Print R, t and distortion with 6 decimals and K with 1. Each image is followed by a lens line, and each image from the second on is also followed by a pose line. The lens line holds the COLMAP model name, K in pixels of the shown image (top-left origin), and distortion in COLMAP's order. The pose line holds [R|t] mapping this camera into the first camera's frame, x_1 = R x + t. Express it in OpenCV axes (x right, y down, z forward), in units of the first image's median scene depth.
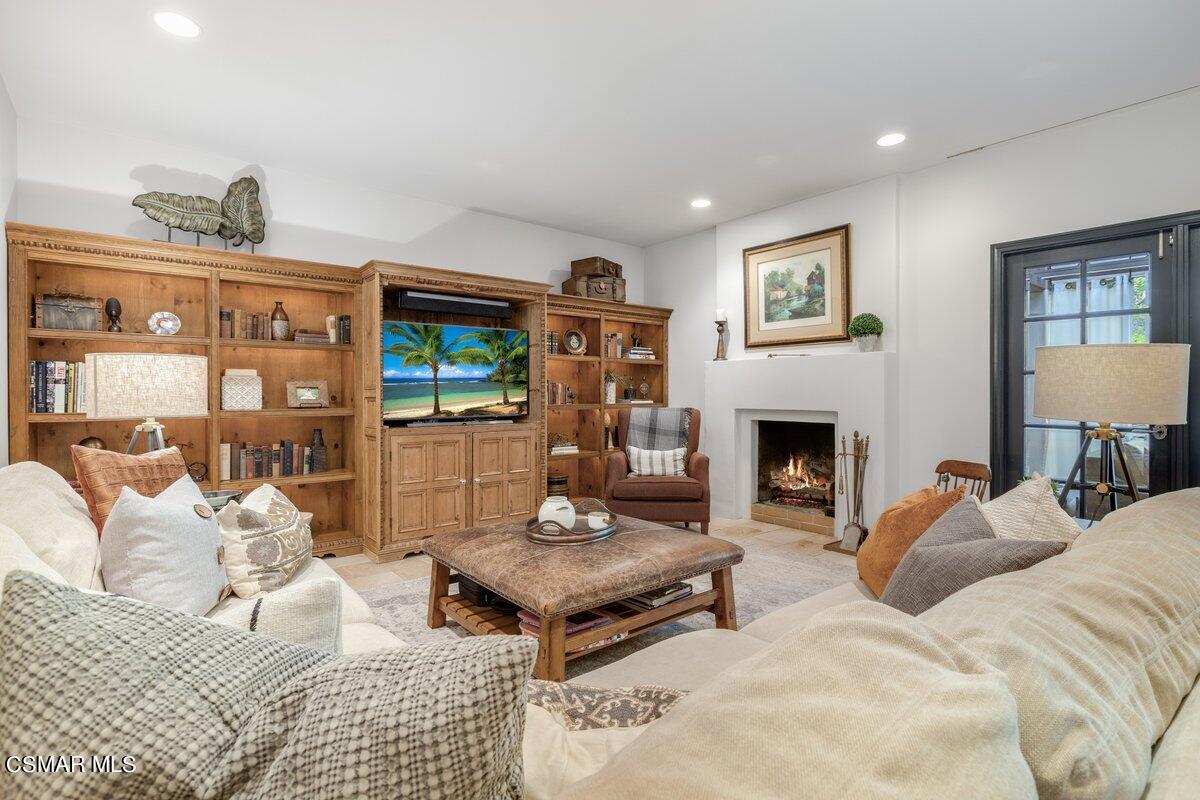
lens RADIAL K [[570.9, 0, 599.0], [0, 570.9, 390.7], [0, 0, 1]] dist [-0.011871, -0.000051]
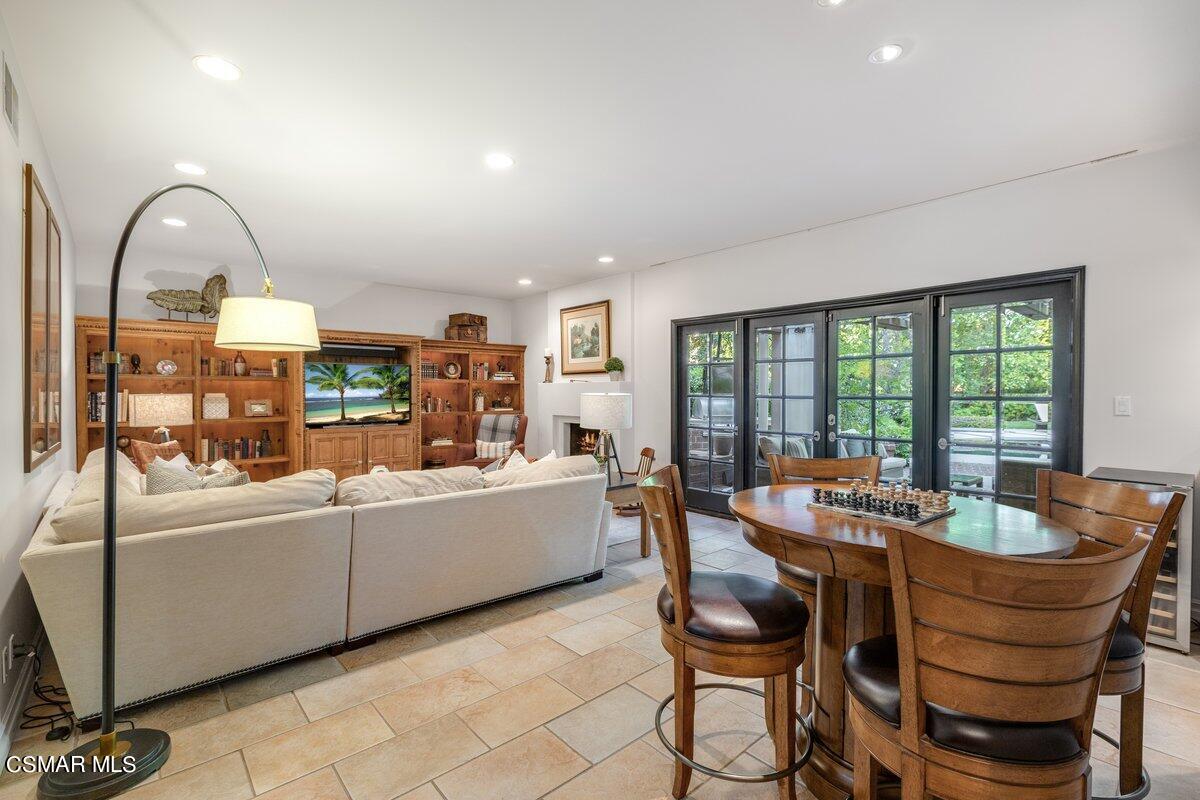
lens RADIAL K [[535.1, 0, 598.0], [0, 535.1, 392.5], [0, 0, 1]] dist [-0.000719, 0.000208]
pose [[0.999215, -0.000235, 0.039603, 0.358411], [0.000030, 0.999987, 0.005184, -0.042699], [-0.039603, -0.005179, 0.999202, -0.507799]]
